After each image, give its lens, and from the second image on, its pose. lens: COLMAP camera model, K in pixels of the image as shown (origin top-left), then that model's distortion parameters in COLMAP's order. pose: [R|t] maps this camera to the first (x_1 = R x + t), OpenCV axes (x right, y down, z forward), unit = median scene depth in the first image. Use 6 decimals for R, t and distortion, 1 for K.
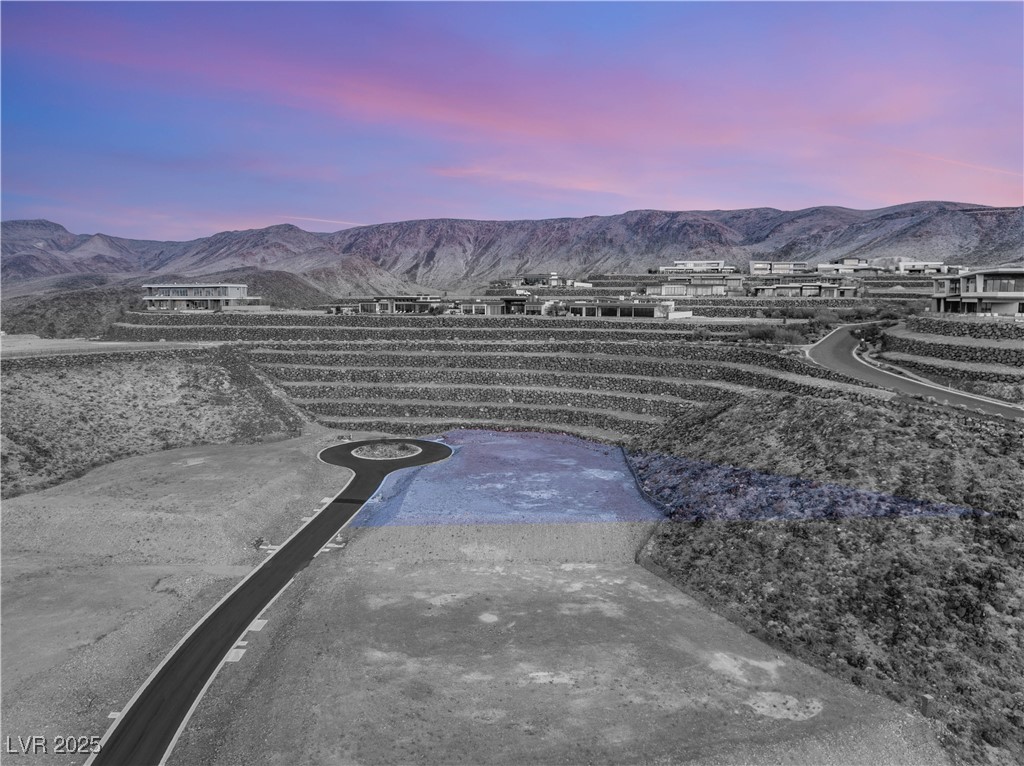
lens RADIAL K [[725.9, 0, 512.3], [0, 725.9, 383.6], [0, 0, 1]] dist [-0.041852, -0.002783]
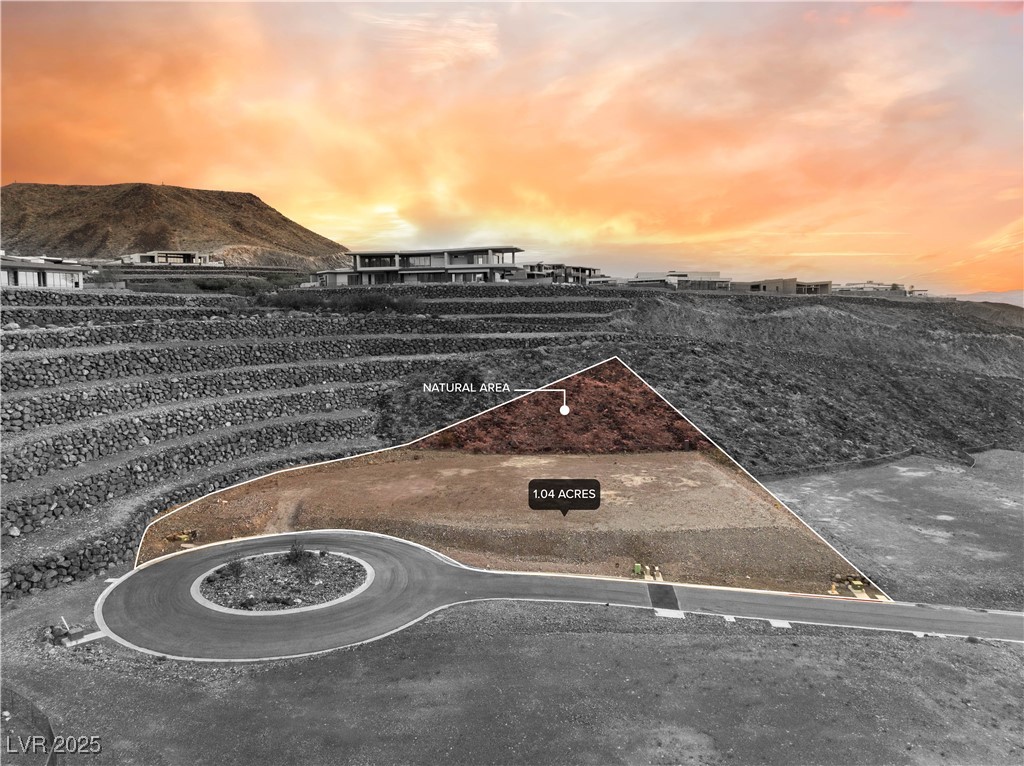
lens RADIAL K [[725.9, 0, 510.8], [0, 725.9, 381.3], [0, 0, 1]] dist [-0.041852, -0.002783]
pose [[-0.050615, -0.102166, 0.993479, -0.545299], [0.115444, 0.987487, 0.107431, -0.044275], [-0.992024, 0.120128, -0.038188, 0.836808]]
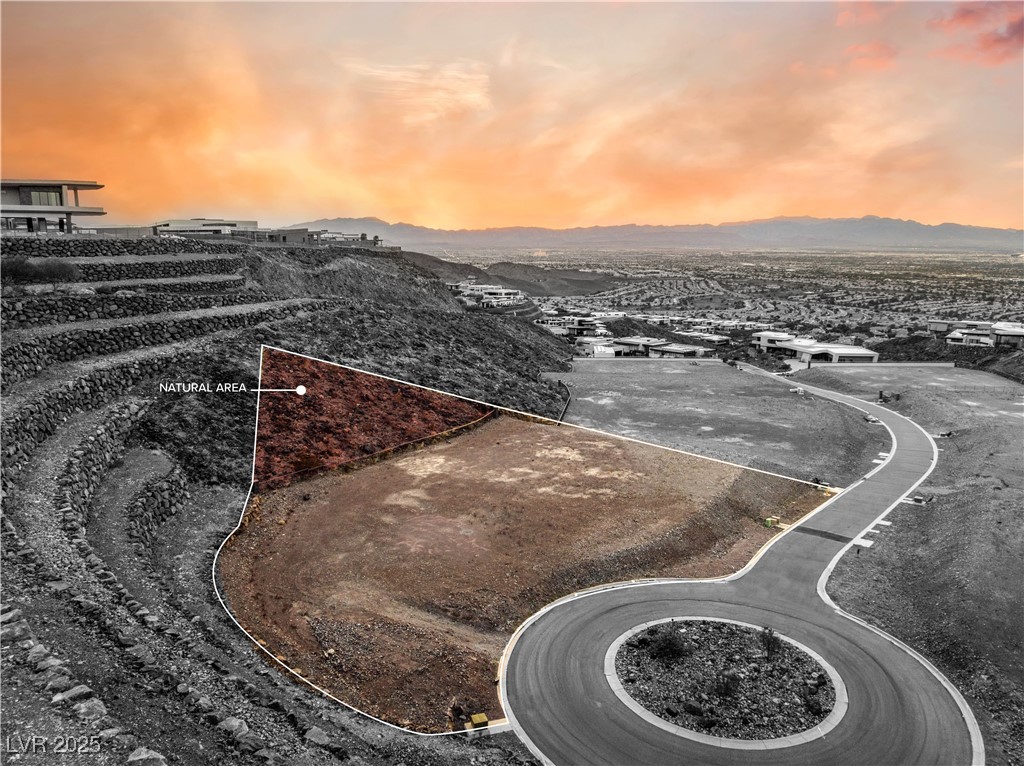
lens RADIAL K [[725.9, 0, 516.1], [0, 725.9, 385.0], [0, 0, 1]] dist [-0.041852, -0.002783]
pose [[-0.854400, -0.102831, 0.509339, -0.227626], [0.053346, 0.957684, 0.282834, -0.111270], [-0.516870, 0.268825, -0.812760, 1.207785]]
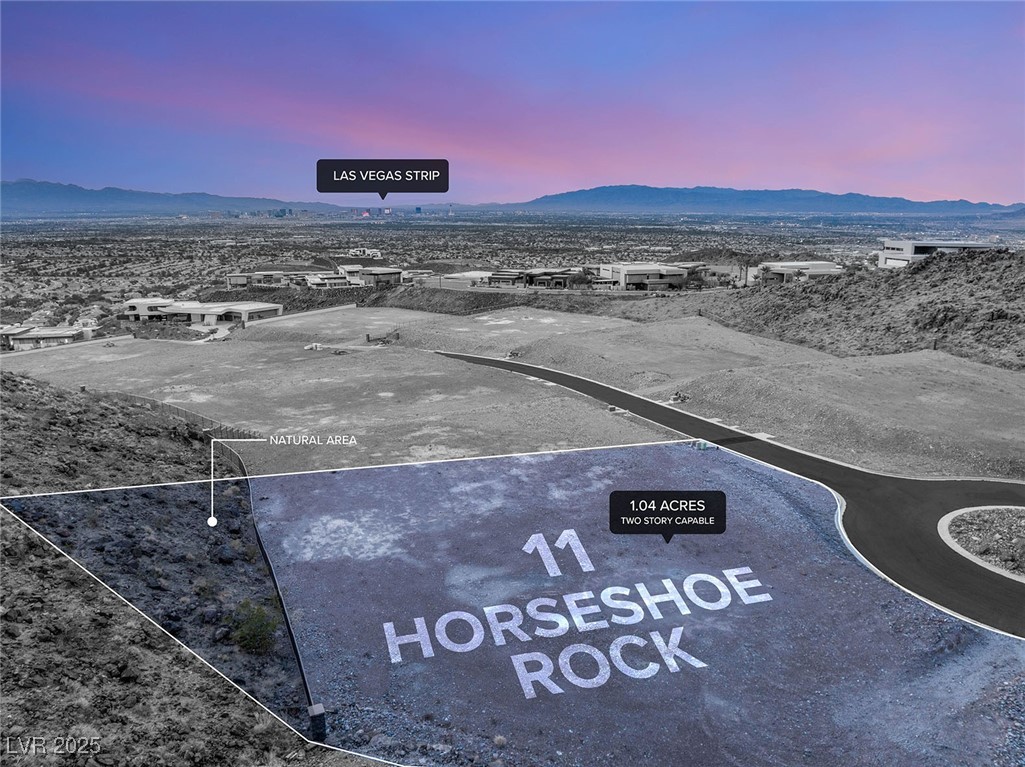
lens RADIAL K [[726.6, 0, 511.5], [0, 726.6, 378.8], [0, 0, 1]] dist [-0.041852, -0.002783]
pose [[-0.884226, 0.105302, -0.455035, 0.177899], [-0.052069, 0.945955, 0.320090, -0.065875], [0.464149, 0.306725, -0.830955, 1.078796]]
